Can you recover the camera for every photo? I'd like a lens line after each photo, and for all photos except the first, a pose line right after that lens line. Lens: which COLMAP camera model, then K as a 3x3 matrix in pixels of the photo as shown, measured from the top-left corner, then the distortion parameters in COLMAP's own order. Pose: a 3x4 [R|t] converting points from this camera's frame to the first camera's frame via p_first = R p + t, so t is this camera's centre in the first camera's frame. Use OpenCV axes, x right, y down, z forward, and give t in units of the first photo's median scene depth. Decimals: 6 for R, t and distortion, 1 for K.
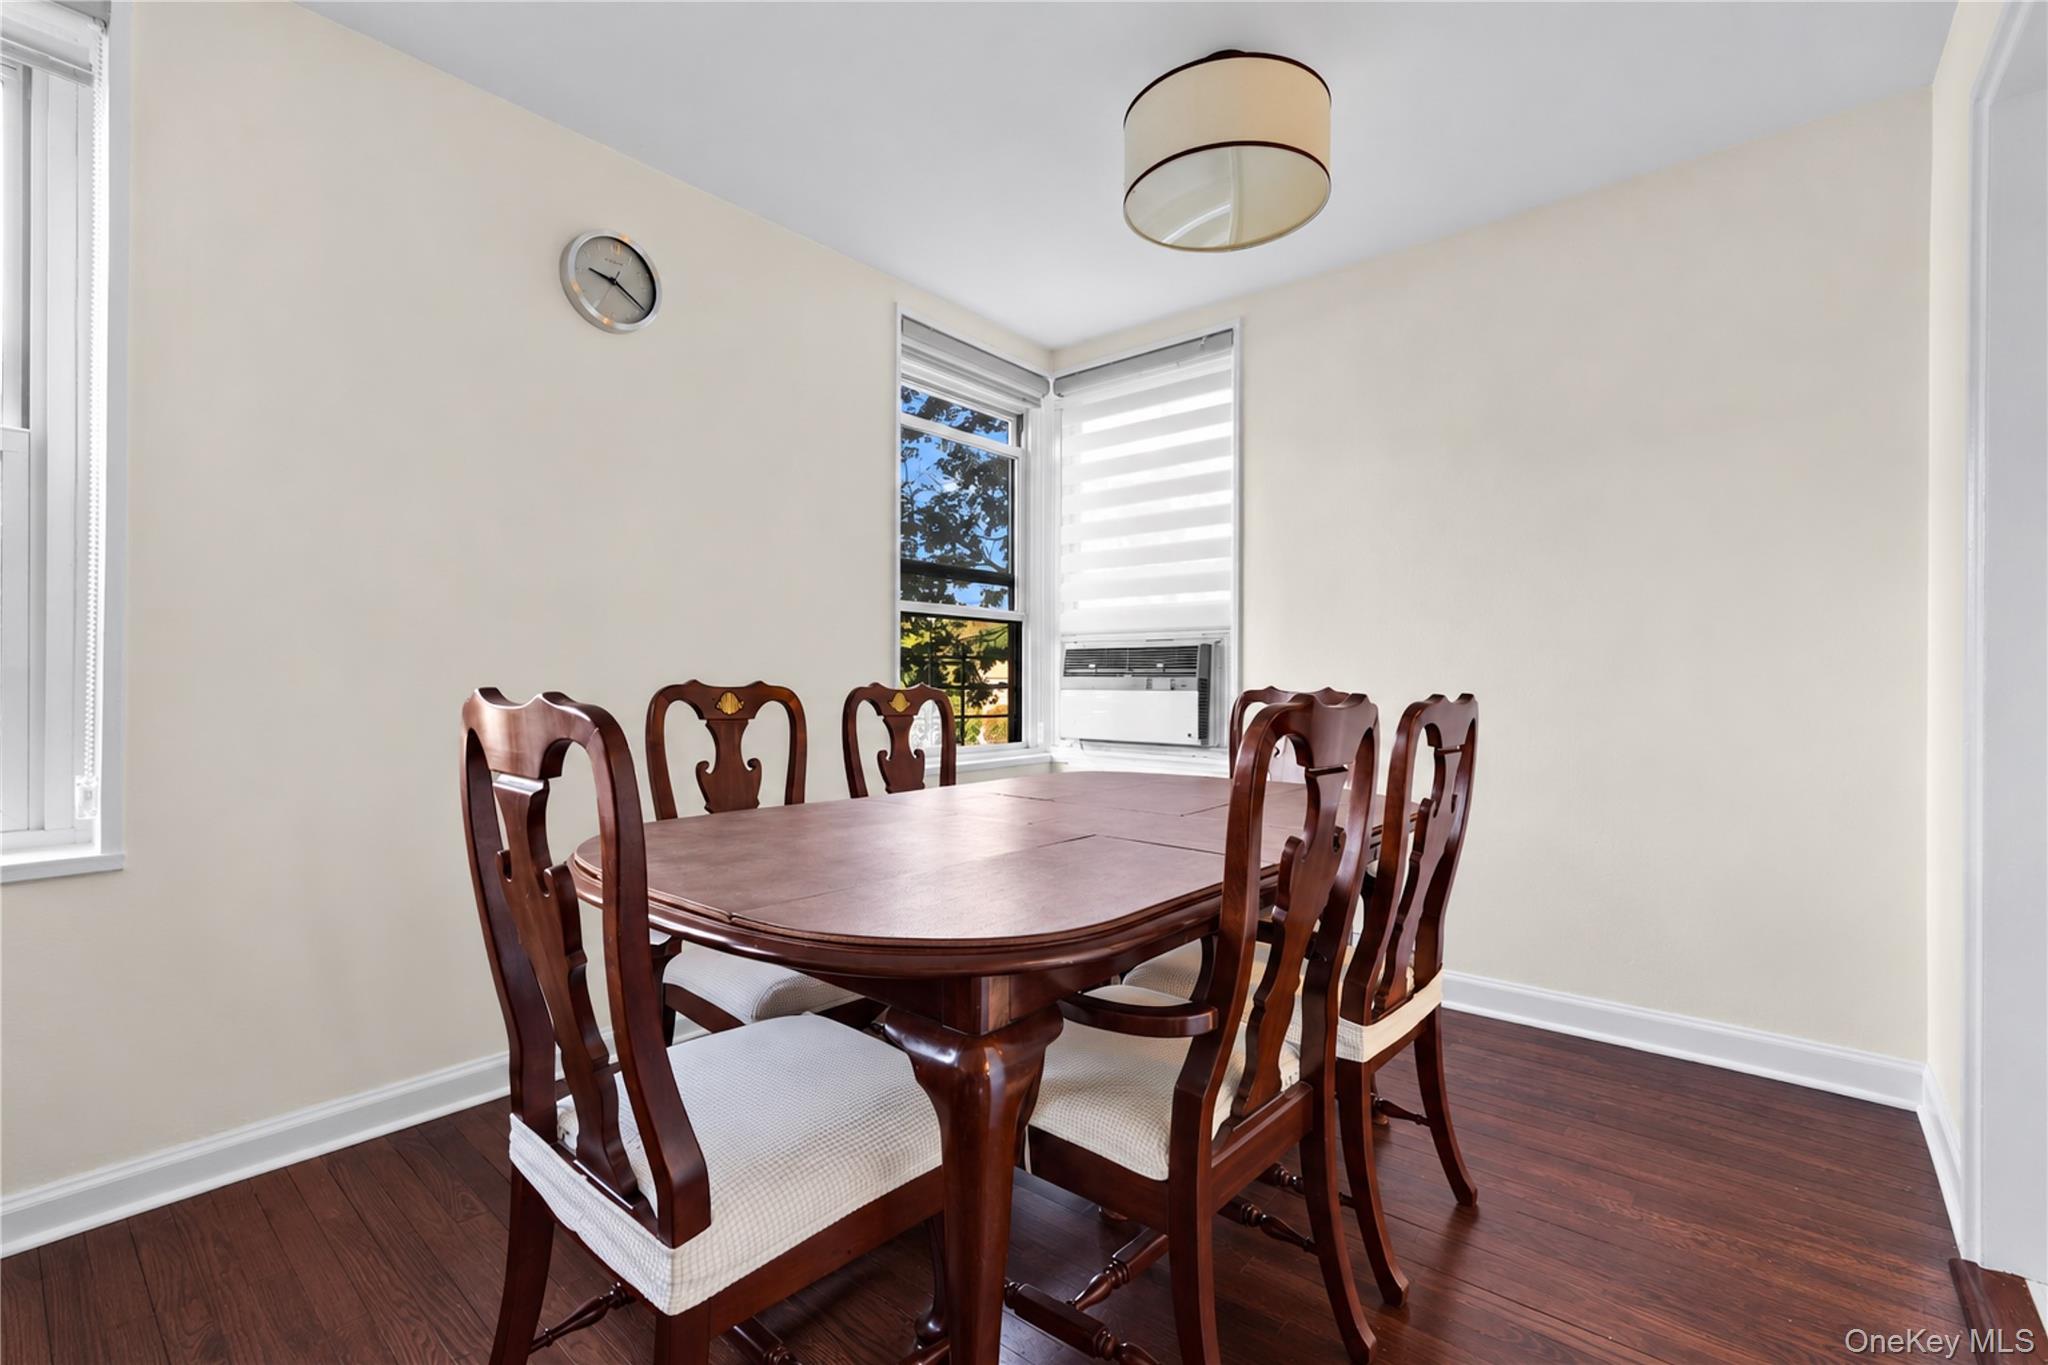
lens RADIAL K [[905.4, 0, 1029.5], [0, 905.4, 678.3], [0, 0, 1]] dist [-0.013237, 0.007603]
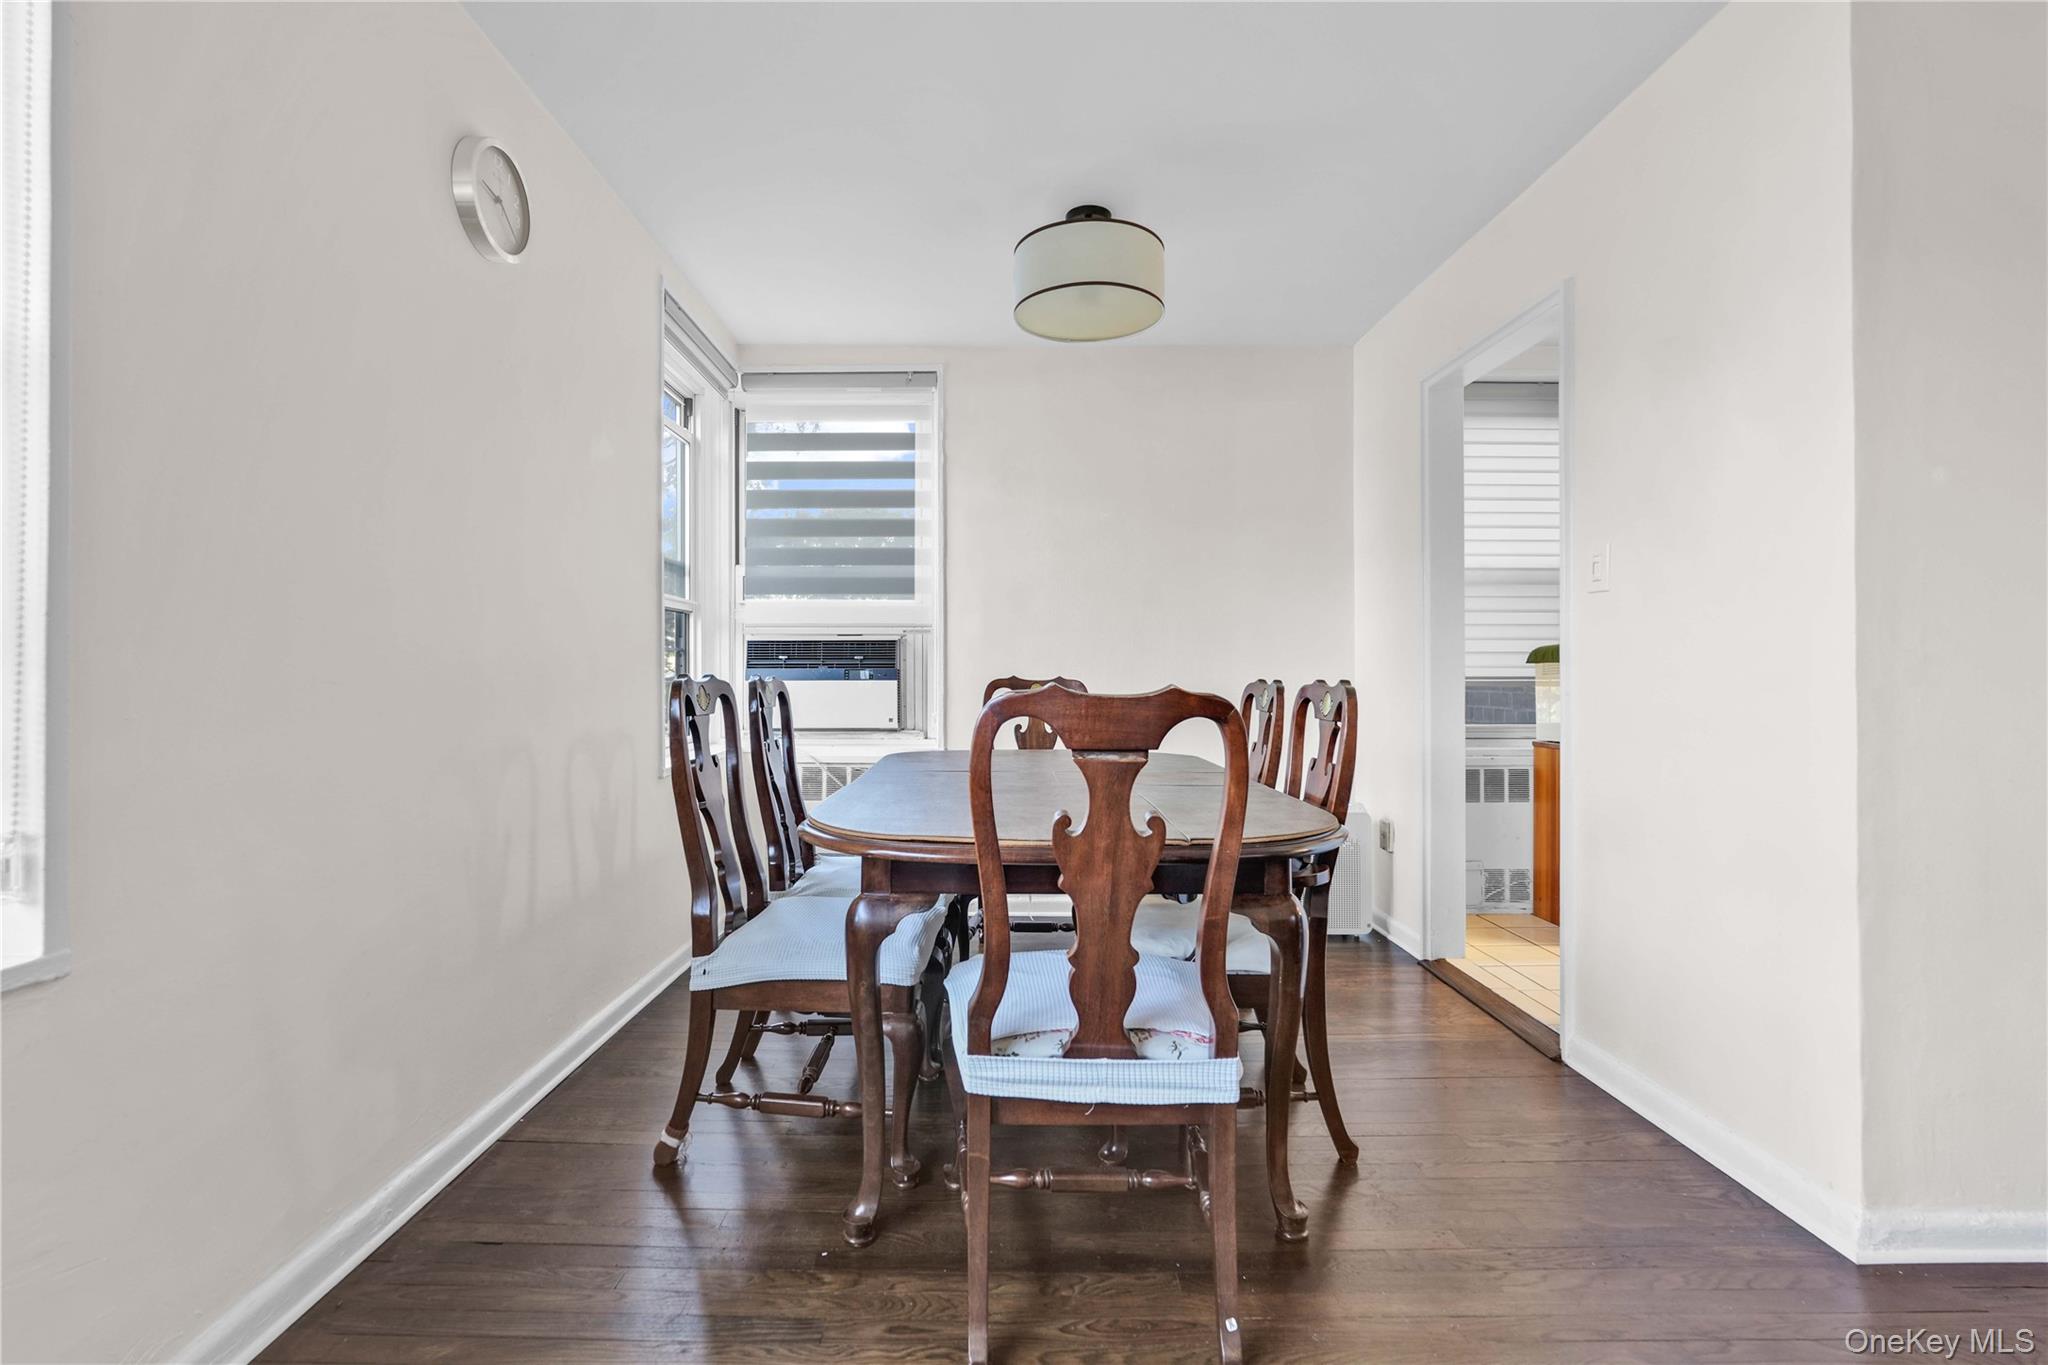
lens RADIAL K [[905.4, 0, 1030.3], [0, 905.4, 680.9], [0, 0, 1]] dist [-0.013237, 0.007603]
pose [[0.769492, -0.009213, 0.638590, -0.414018], [-0.000522, 0.999887, 0.015054, -0.002889], [-0.638656, -0.011918, 0.769400, 0.012779]]
